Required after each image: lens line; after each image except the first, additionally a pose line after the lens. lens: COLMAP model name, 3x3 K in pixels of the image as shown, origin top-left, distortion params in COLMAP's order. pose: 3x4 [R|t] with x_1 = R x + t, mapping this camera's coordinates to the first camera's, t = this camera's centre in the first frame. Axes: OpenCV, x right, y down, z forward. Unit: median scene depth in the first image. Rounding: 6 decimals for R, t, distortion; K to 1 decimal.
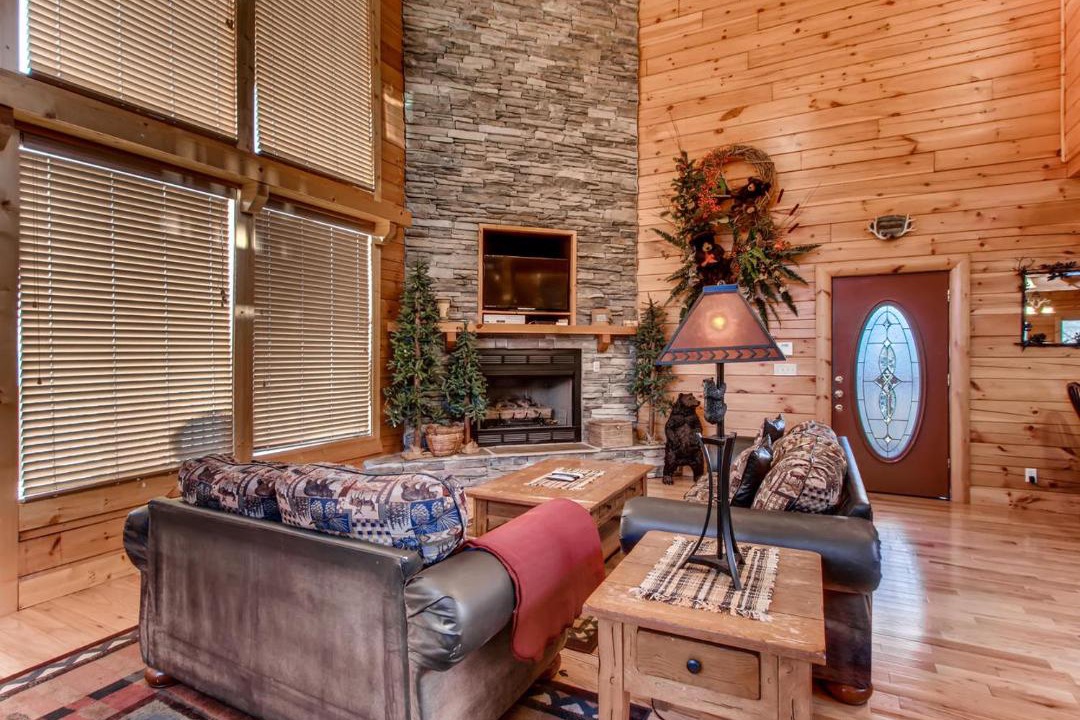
lens RADIAL K [[562.7, 0, 539.9], [0, 562.7, 357.5], [0, 0, 1]] dist [0.005943, 0.000908]
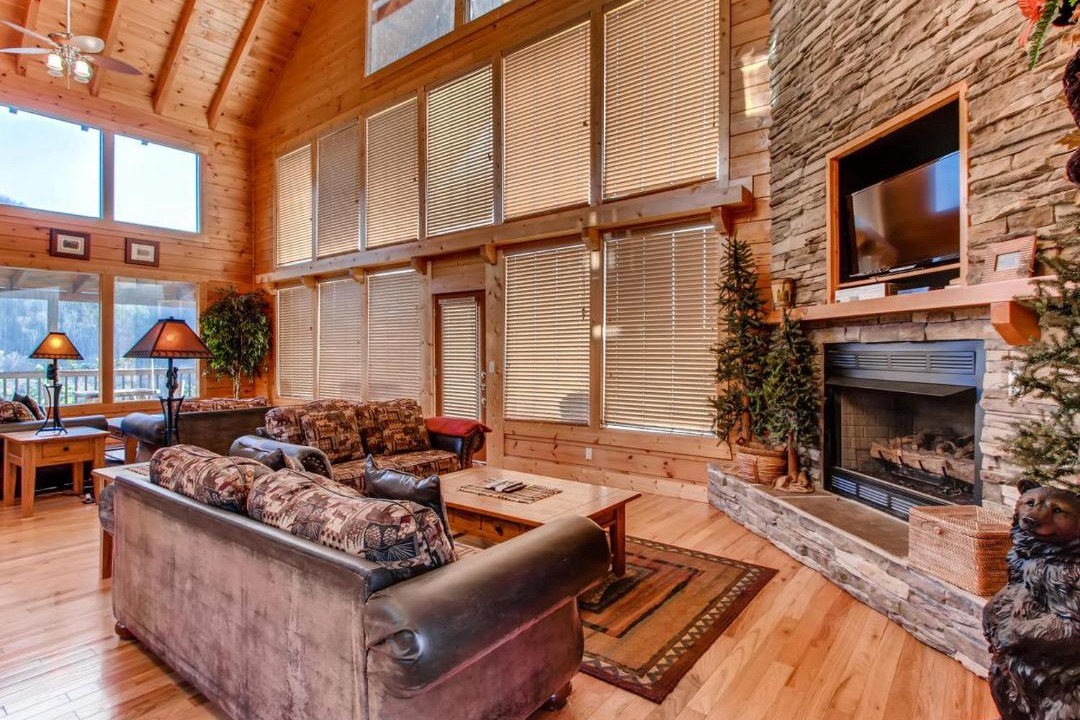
lens RADIAL K [[562.7, 0, 544.0], [0, 562.7, 357.8], [0, 0, 1]] dist [0.005943, 0.000908]
pose [[-0.198799, 0.012713, -0.979958, 0.680007], [-0.002244, 0.999907, 0.013427, -0.007938], [0.980038, 0.004868, -0.198752, 0.897551]]
